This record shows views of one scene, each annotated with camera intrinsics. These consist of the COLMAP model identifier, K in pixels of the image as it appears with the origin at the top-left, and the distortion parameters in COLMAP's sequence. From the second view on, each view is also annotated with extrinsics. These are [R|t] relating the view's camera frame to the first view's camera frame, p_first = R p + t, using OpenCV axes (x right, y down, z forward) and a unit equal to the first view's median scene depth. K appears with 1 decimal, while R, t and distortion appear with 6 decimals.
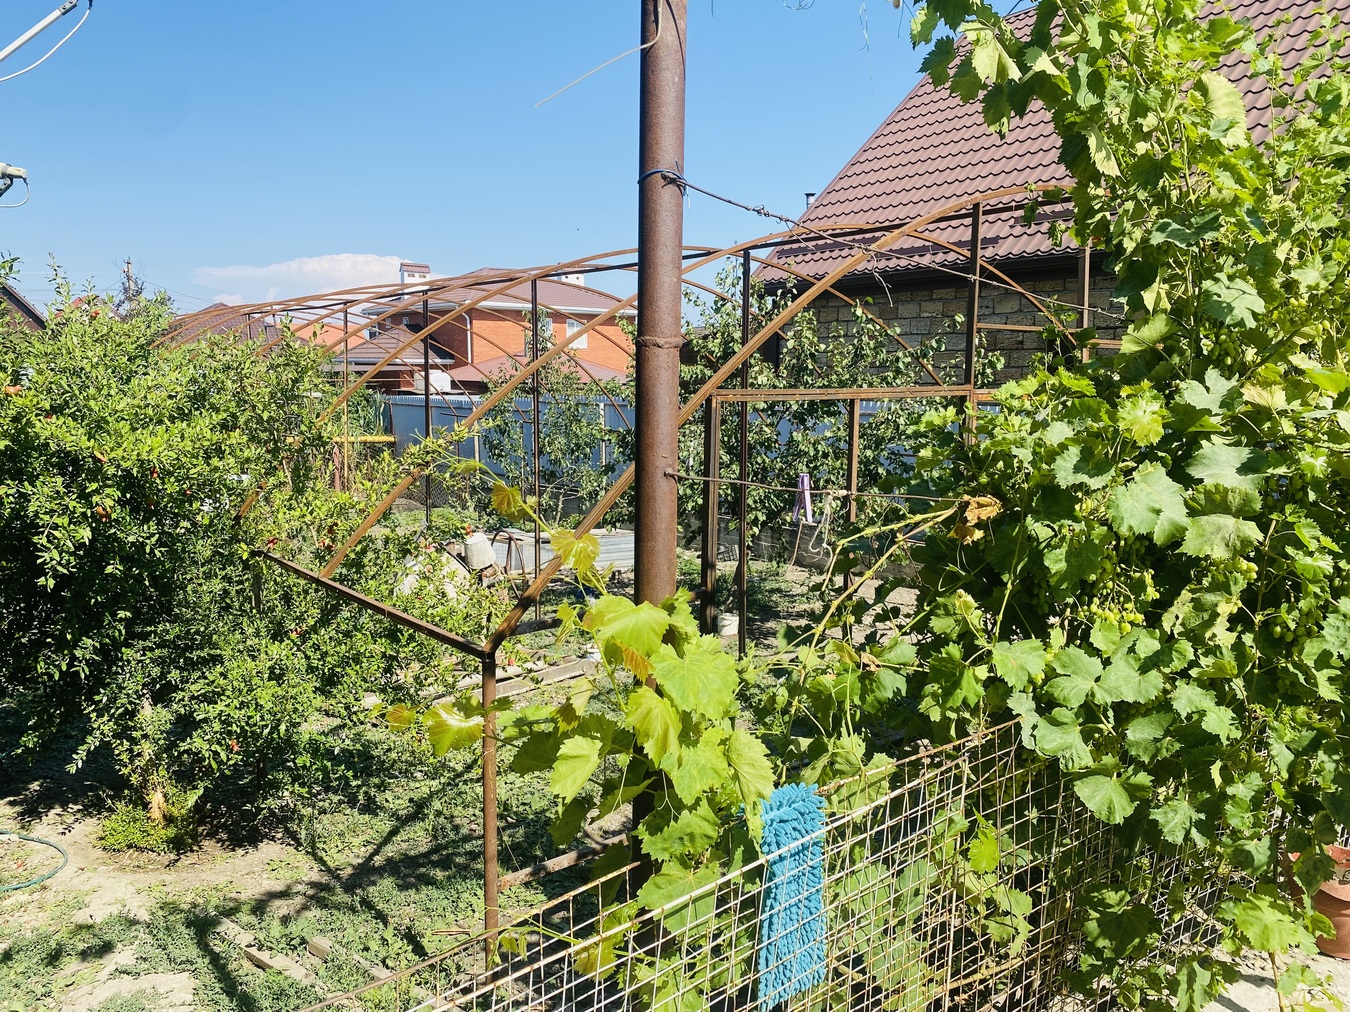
lens RADIAL K [[1016.1, 0, 681.3], [0, 1016.1, 504.0], [0, 0, 1]] dist [0.028177, -0.030618]
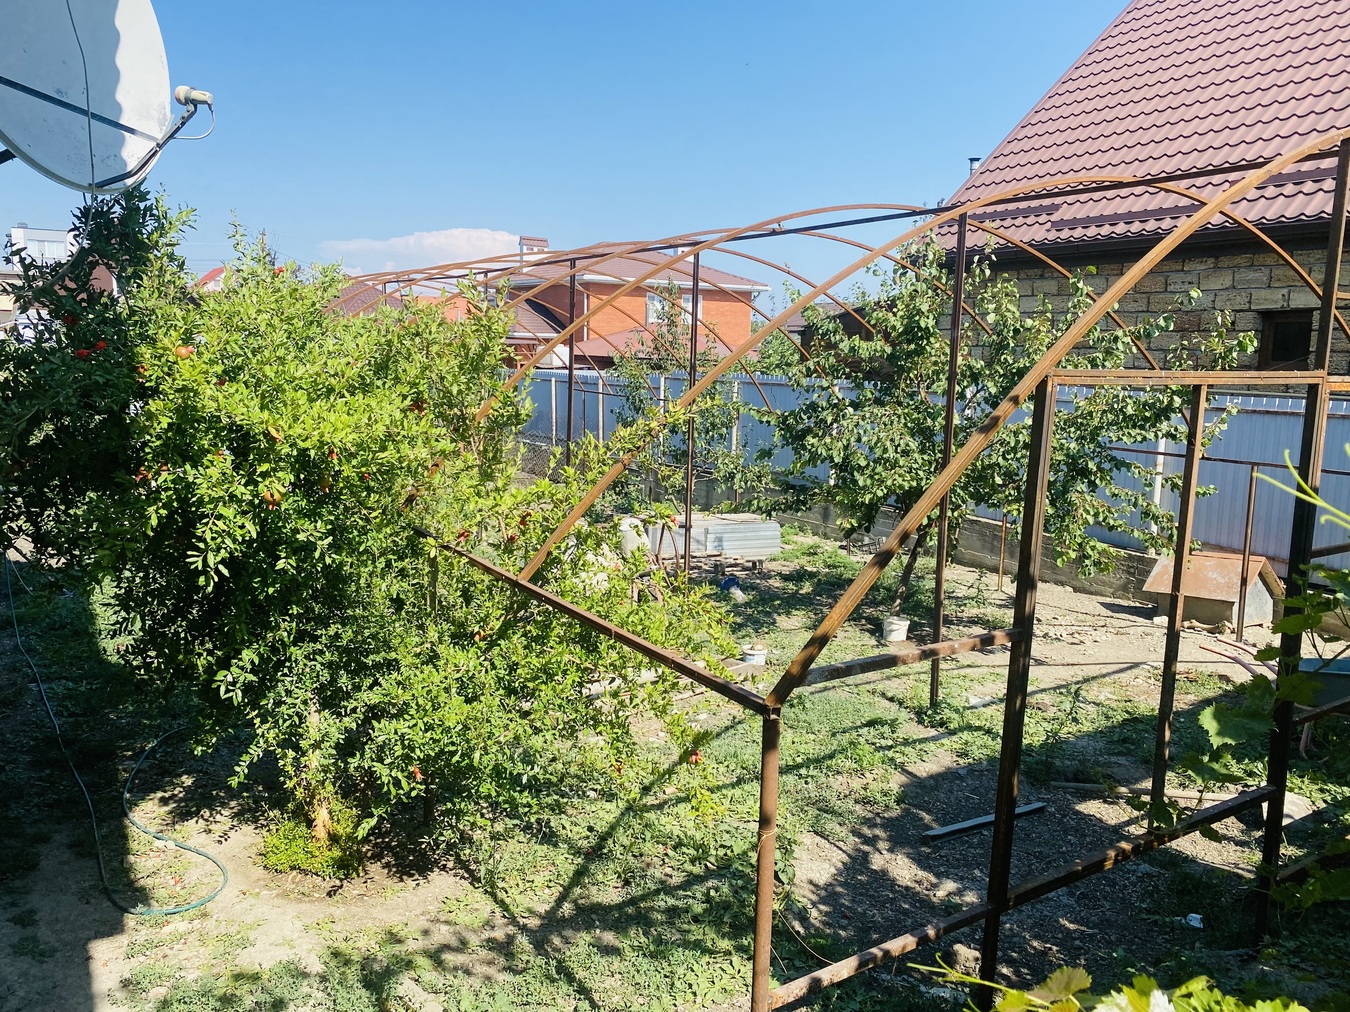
lens RADIAL K [[1016.1, 0, 669.1], [0, 1016.1, 511.1], [0, 0, 1]] dist [0.028177, -0.030618]
pose [[0.993260, 0.037713, -0.109597, -0.126869], [-0.034613, 0.998949, 0.030047, -0.014660], [0.110615, -0.026051, 0.993522, 0.158927]]
